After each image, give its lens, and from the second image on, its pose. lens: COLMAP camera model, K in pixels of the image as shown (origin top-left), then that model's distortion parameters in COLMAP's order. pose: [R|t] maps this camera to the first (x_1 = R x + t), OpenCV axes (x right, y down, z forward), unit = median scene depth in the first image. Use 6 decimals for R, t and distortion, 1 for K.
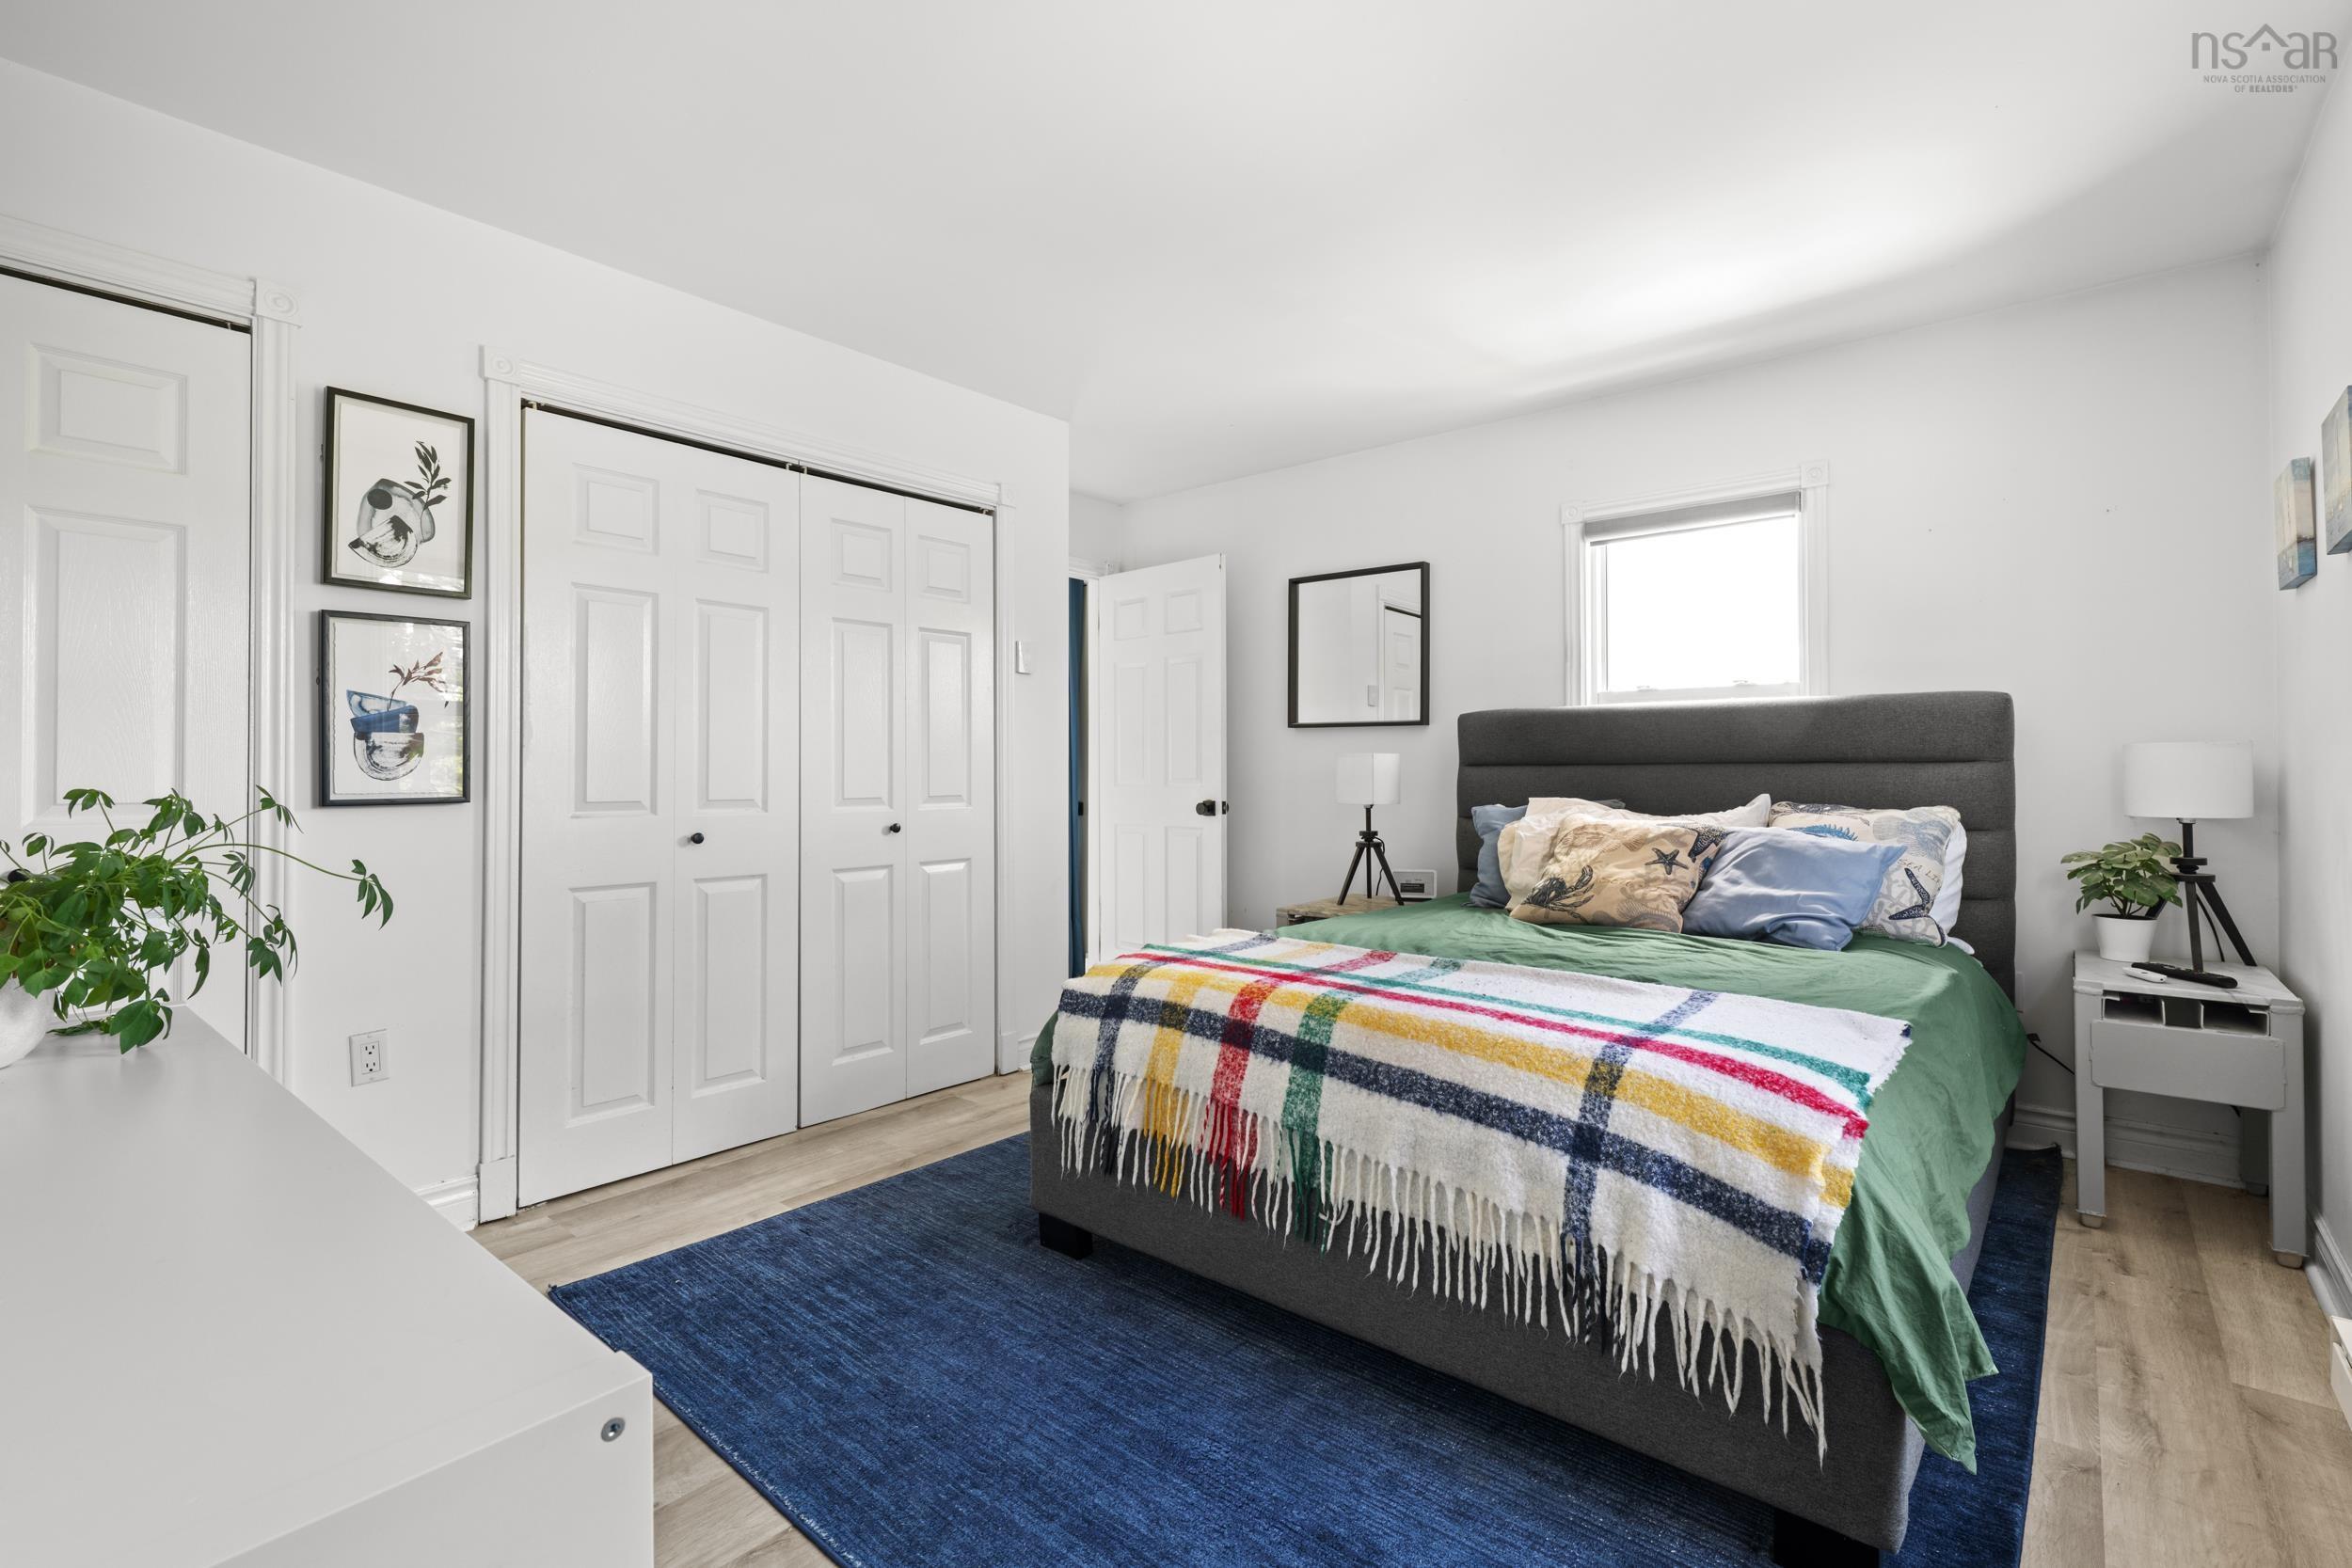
lens RADIAL K [[1060.1, 0, 1166.1], [0, 1060.1, 767.3], [0, 0, 1]] dist [-0.000459, 0.001337]
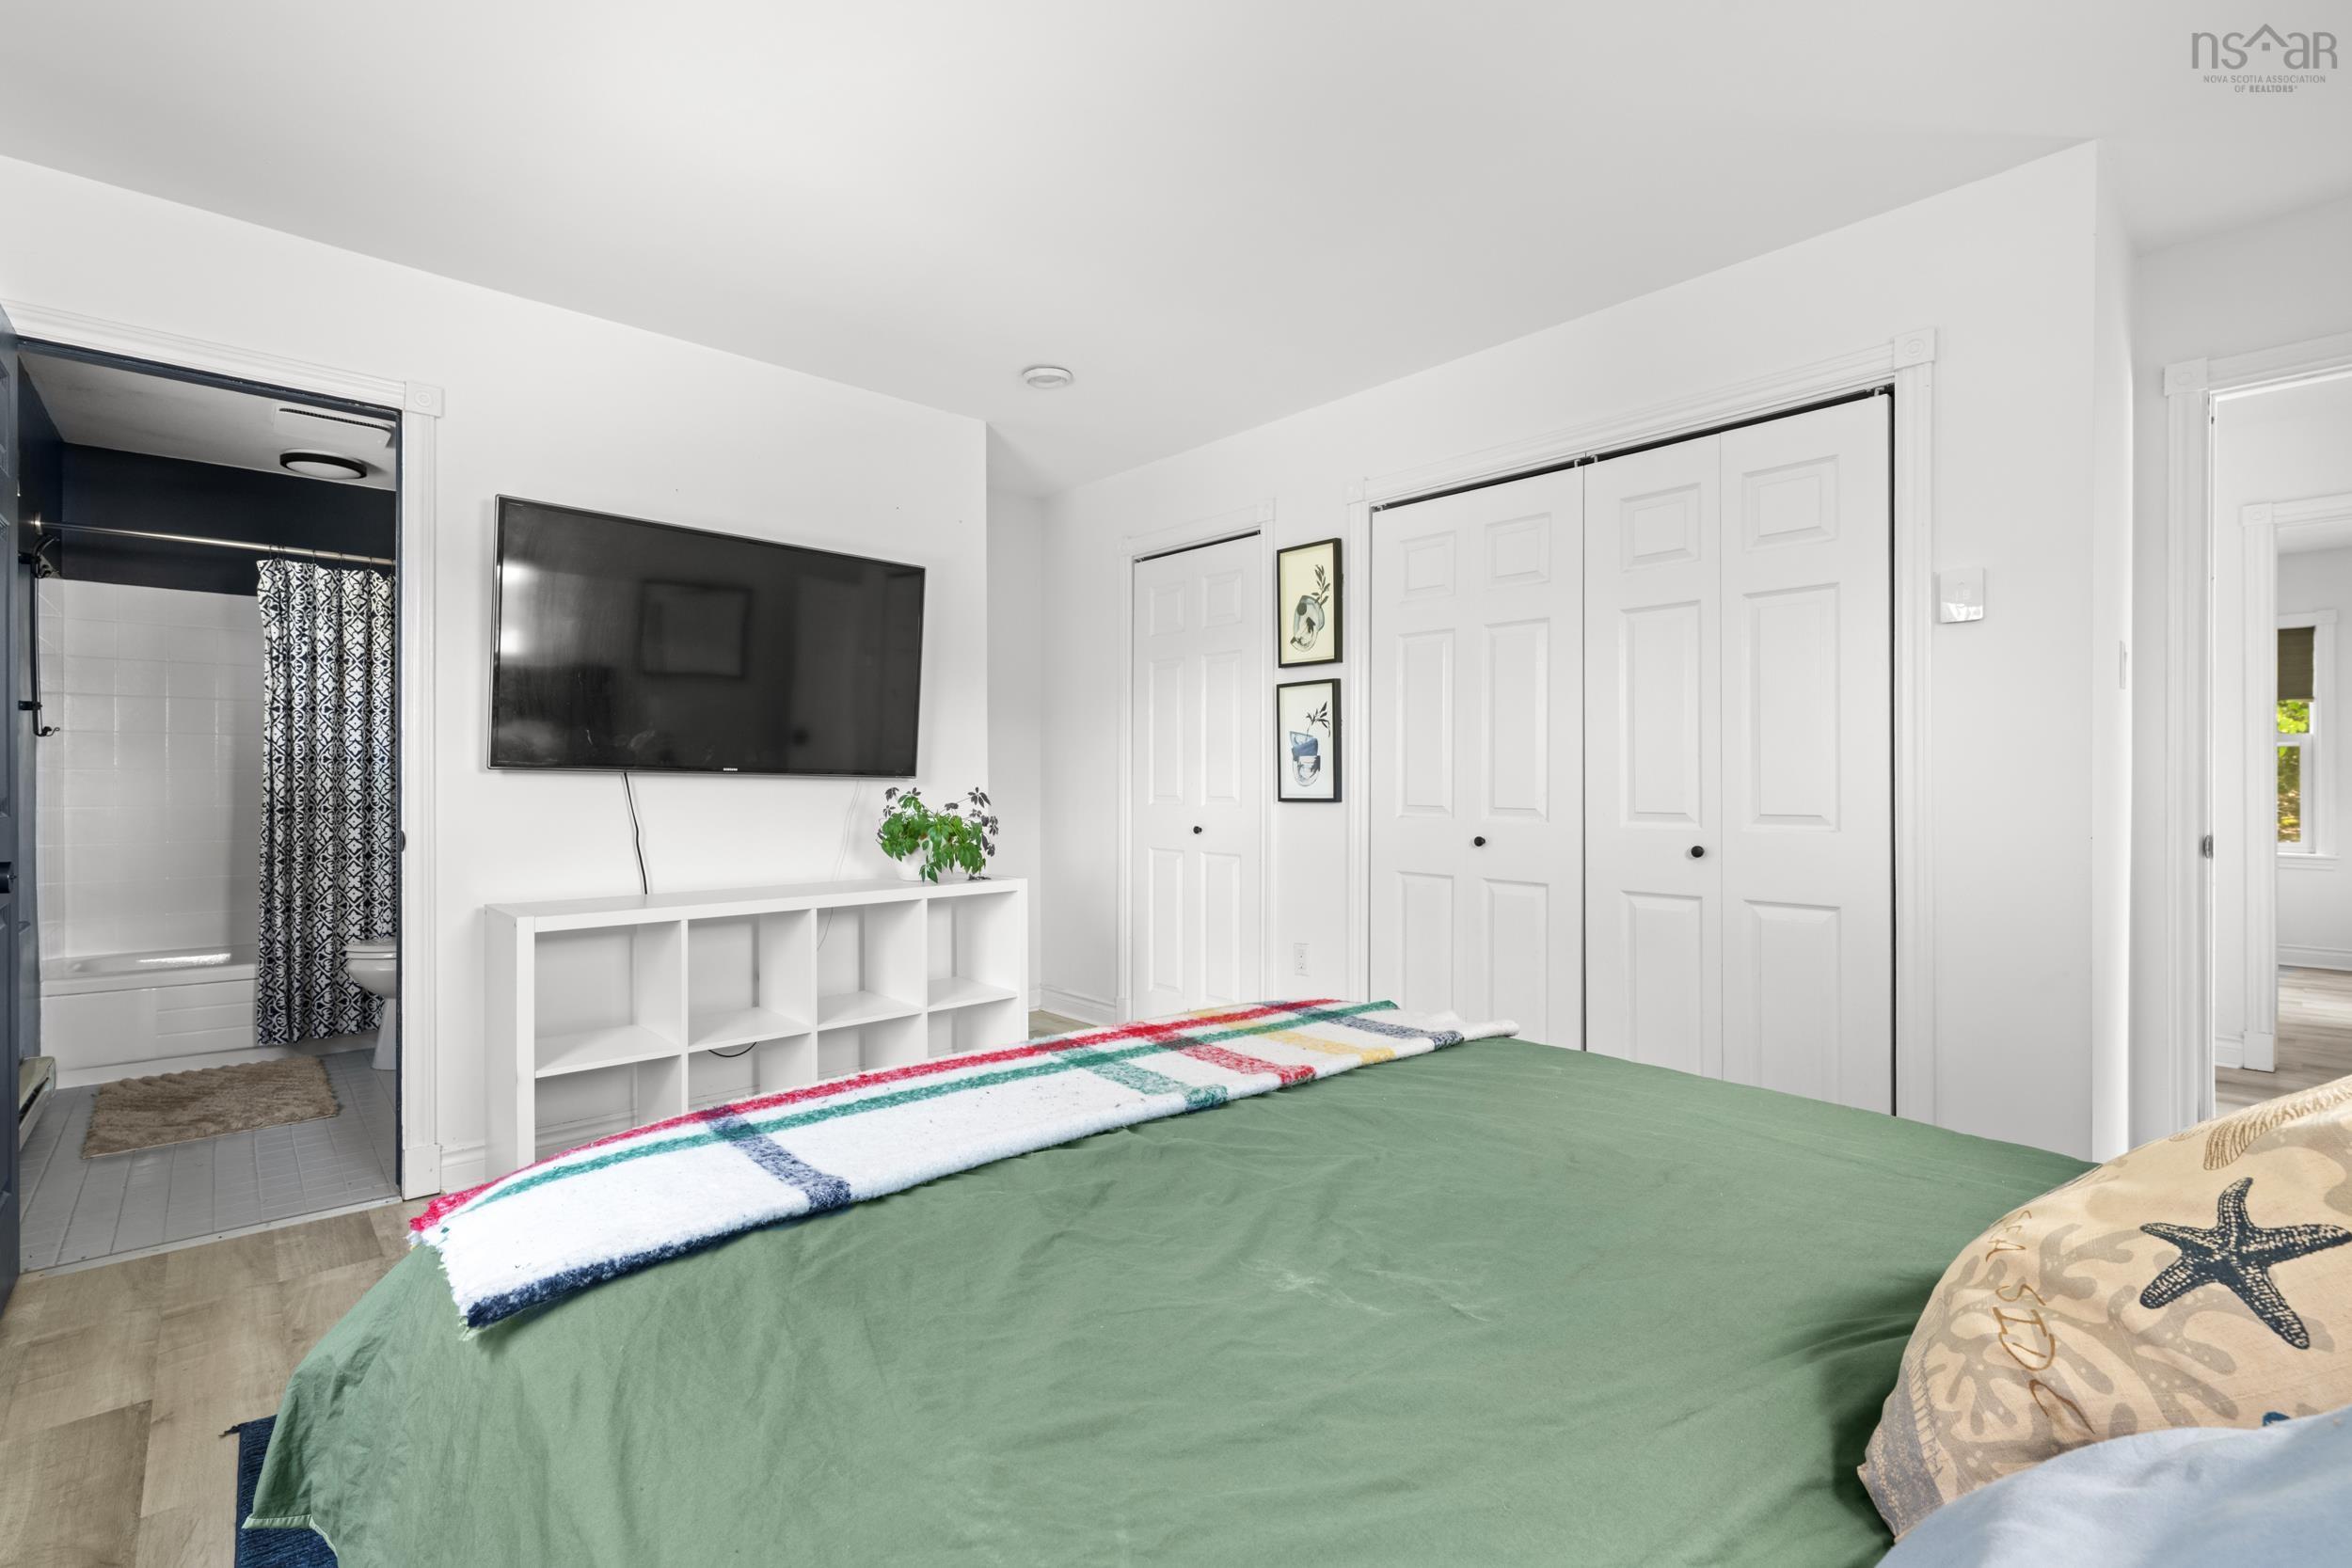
lens RADIAL K [[1060.1, 0, 1166.6], [0, 1060.1, 782.7], [0, 0, 1]] dist [-0.000459, 0.001337]
pose [[-0.128315, 0.002162, -0.991731, 0.845497], [0.002554, 0.999995, 0.001850, 0.003305], [0.991730, -0.002295, -0.128320, 0.988767]]
